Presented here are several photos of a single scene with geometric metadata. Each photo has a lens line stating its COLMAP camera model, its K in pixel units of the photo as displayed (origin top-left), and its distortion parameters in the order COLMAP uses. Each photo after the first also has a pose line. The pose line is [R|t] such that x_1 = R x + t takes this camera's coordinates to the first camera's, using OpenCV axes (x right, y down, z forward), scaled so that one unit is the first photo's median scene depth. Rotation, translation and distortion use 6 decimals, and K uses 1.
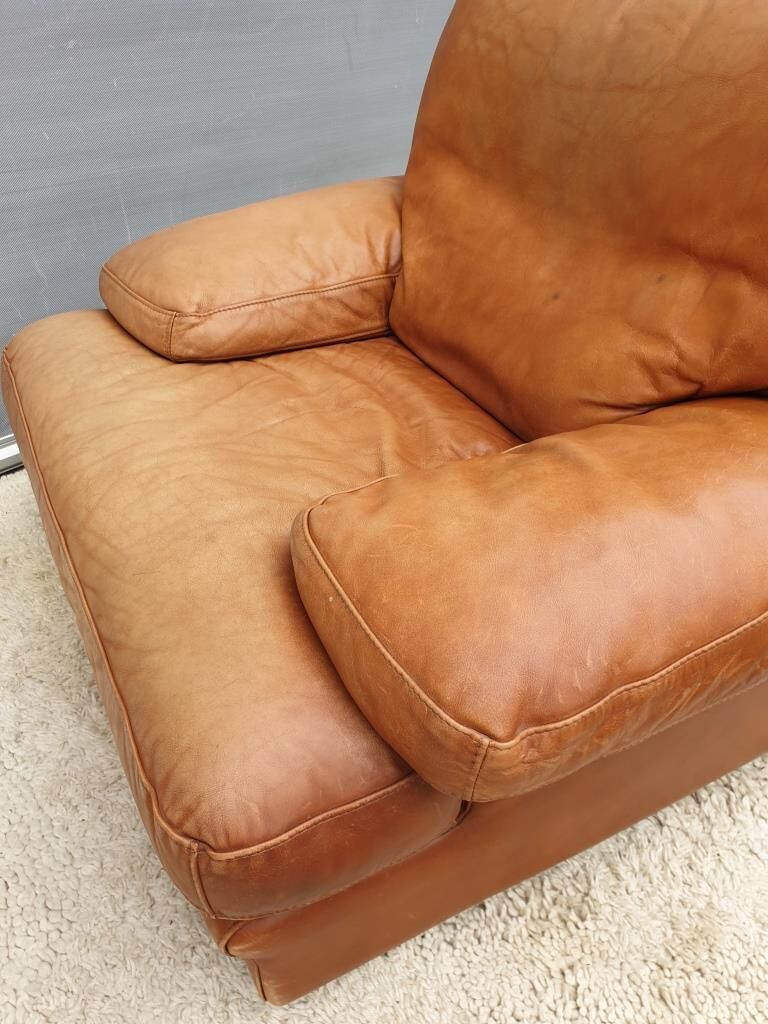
lens RADIAL K [[791.9, 0, 384.0], [0, 791.9, 512.0], [0, 0, 1]] dist [0.006091, 0.010547]
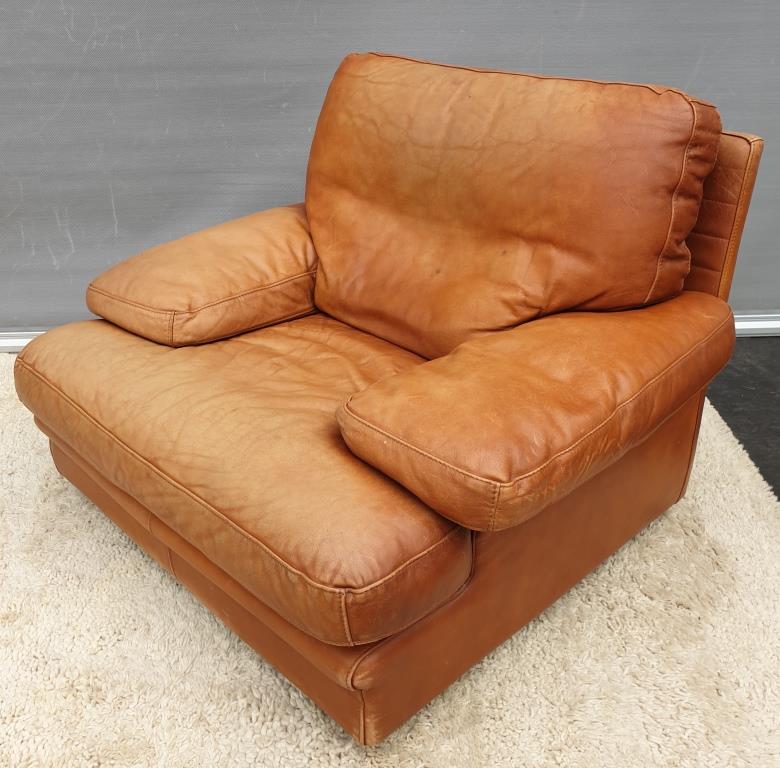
lens RADIAL K [[813.2, 0, 403.9], [0, 813.2, 348.5], [0, 0, 1]] dist [0.071766, -0.143492]
pose [[0.954611, -0.126871, 0.269485, -0.272788], [0.179190, 0.967329, -0.179347, 0.135091], [-0.237927, 0.219496, 0.946157, -0.419437]]
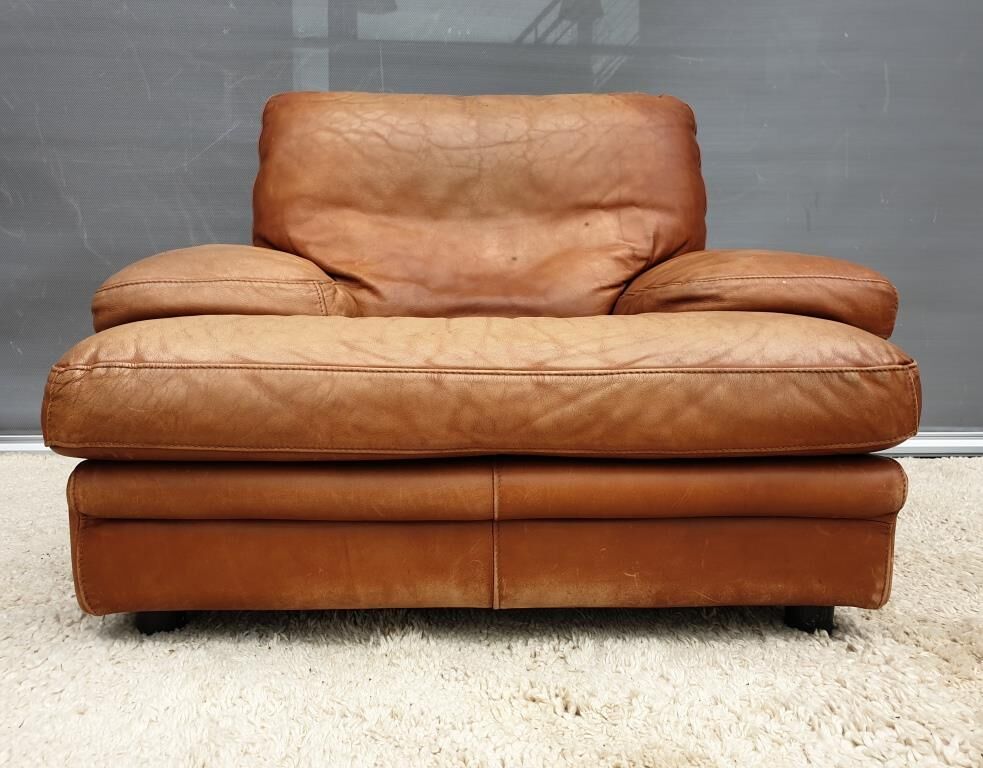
lens RADIAL K [[784.5, 0, 482.2], [0, 784.5, 384.8], [0, 0, 1]] dist [0.097837, -0.248140]
pose [[0.453775, -0.100777, 0.885400, -1.060743], [0.538008, 0.823045, -0.182054, 0.149264], [-0.710377, 0.558964, 0.427696, 0.496691]]
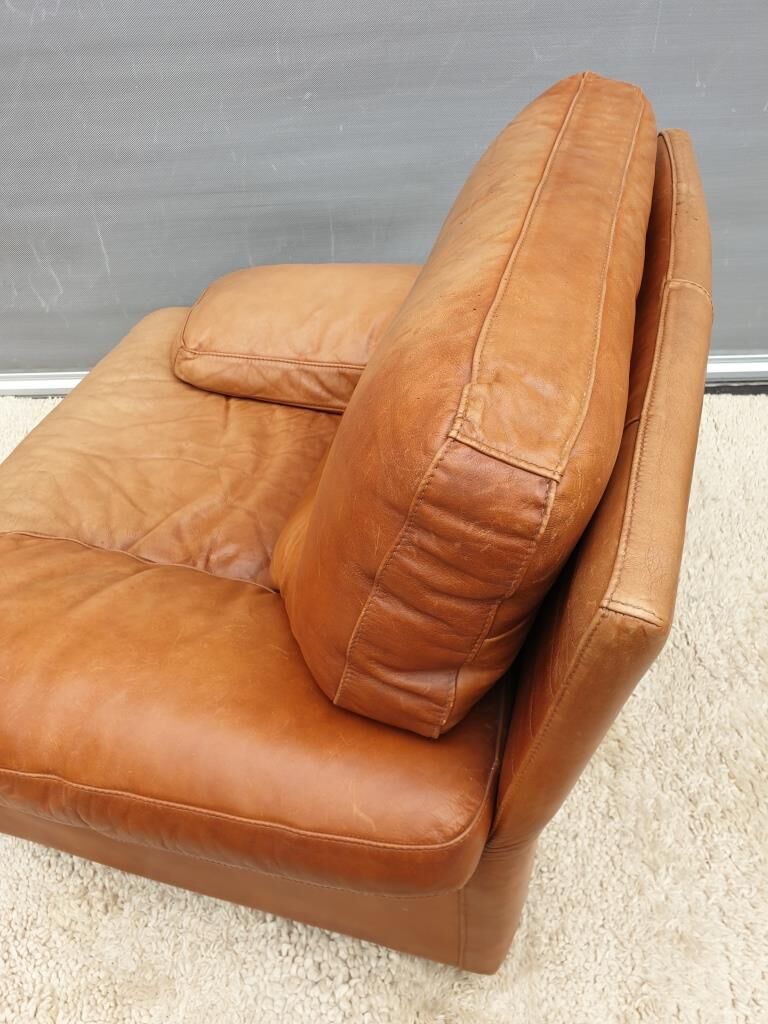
lens RADIAL K [[776.7, 0, 396.3], [0, 776.7, 508.6], [0, 0, 1]] dist [0.050526, -0.033269]
pose [[0.735065, 0.440130, -0.515718, 0.766369], [-0.386232, 0.896991, 0.215015, -0.420335], [0.557229, 0.041138, 0.829339, 0.149812]]
